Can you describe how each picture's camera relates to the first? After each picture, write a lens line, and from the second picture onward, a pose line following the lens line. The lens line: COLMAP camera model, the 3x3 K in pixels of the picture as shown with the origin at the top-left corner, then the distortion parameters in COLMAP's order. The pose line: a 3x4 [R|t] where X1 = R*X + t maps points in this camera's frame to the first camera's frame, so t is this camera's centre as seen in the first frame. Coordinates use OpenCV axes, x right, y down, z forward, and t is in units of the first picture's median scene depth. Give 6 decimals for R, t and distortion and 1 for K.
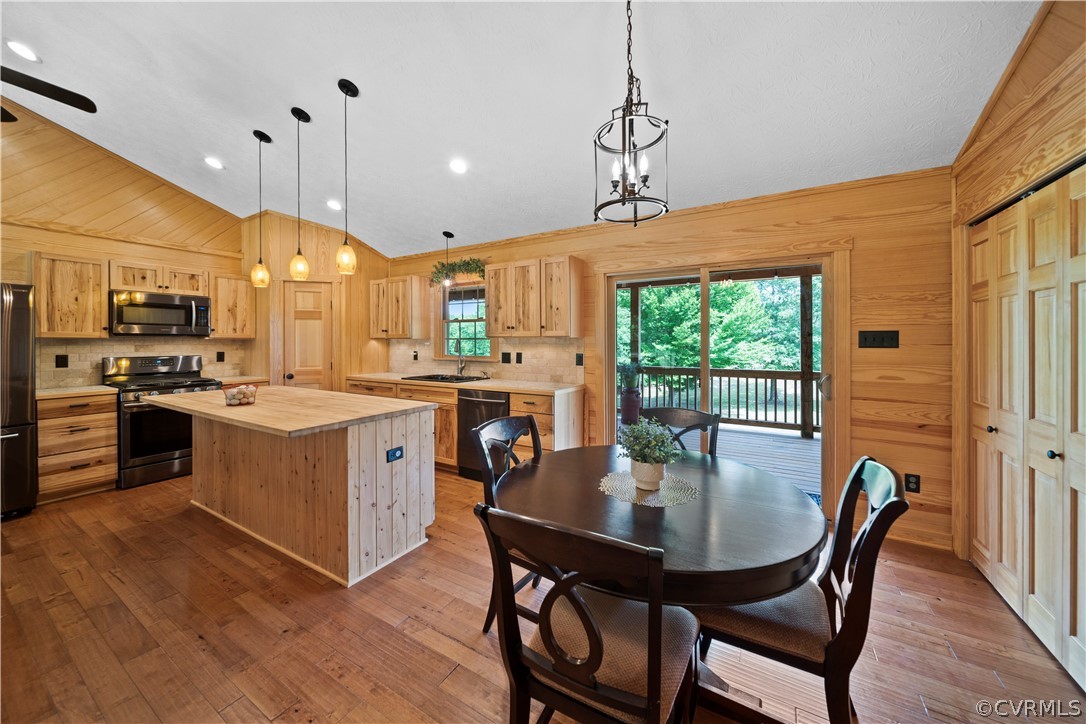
lens RADIAL K [[385.2, 0, 539.2], [0, 385.2, 342.9], [0, 0, 1]] dist [0.003168, -0.002938]
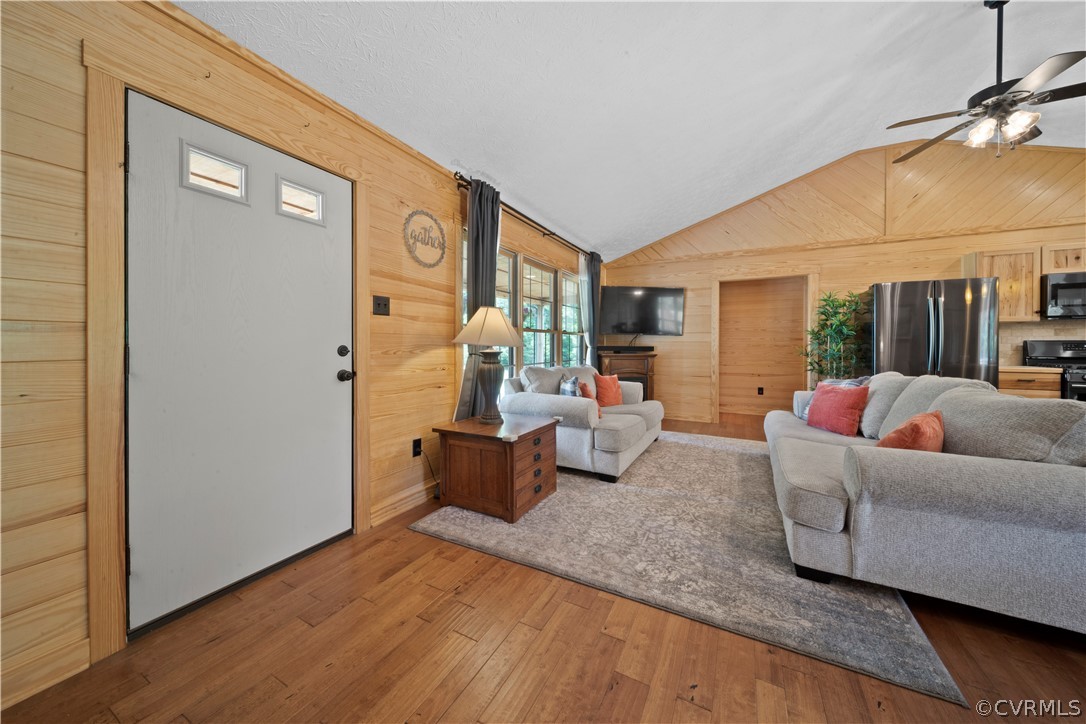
lens RADIAL K [[385.2, 0, 555.0], [0, 385.2, 346.5], [0, 0, 1]] dist [0.003168, -0.002938]
pose [[0.057543, 0.002596, -0.998340, -0.131720], [-0.008263, 0.999964, 0.002124, 0.058728], [0.998309, 0.008127, 0.057563, -0.342880]]
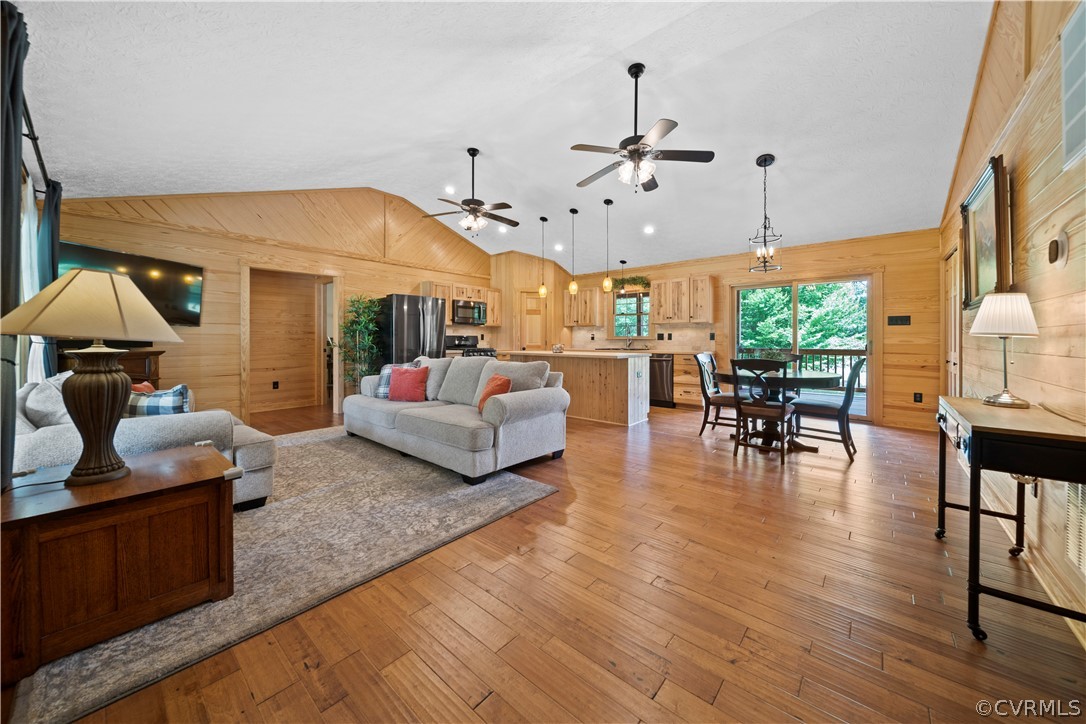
lens RADIAL K [[385.2, 0, 543.4], [0, 385.2, 339.0], [0, 0, 1]] dist [0.003168, -0.002938]
pose [[0.986478, 0.000314, -0.163896, -0.325489], [-0.001041, 0.999990, -0.004351, 0.058433], [0.163893, 0.004463, 0.986468, -0.722874]]
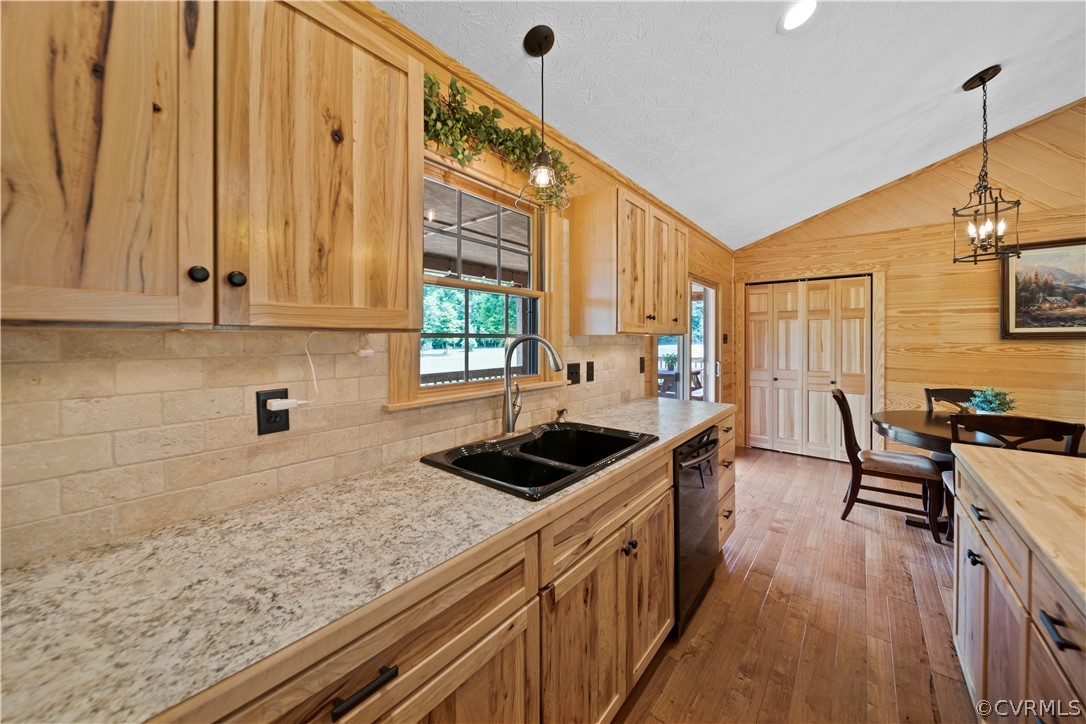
lens RADIAL K [[385.2, 0, 545.7], [0, 385.2, 341.8], [0, 0, 1]] dist [0.003168, -0.002938]
pose [[0.152520, -0.006291, 0.988280, -0.632904], [0.007291, 0.999960, 0.005240, -0.007274], [-0.988274, 0.006406, 0.152559, 1.018251]]
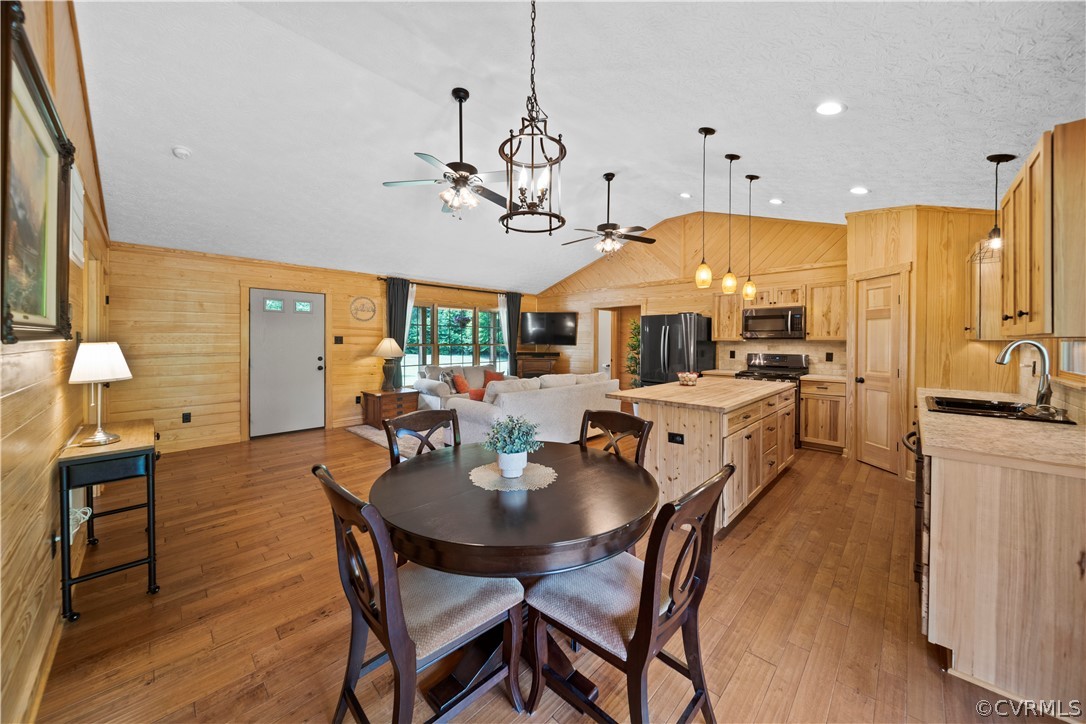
lens RADIAL K [[385.2, 0, 543.5], [0, 385.2, 343.2], [0, 0, 1]] dist [0.003168, -0.002938]
pose [[-0.224925, 0.002819, -0.974372, 0.512002], [-0.008993, 0.999947, 0.004969, -0.002759], [0.974335, 0.009880, -0.224887, 0.509580]]
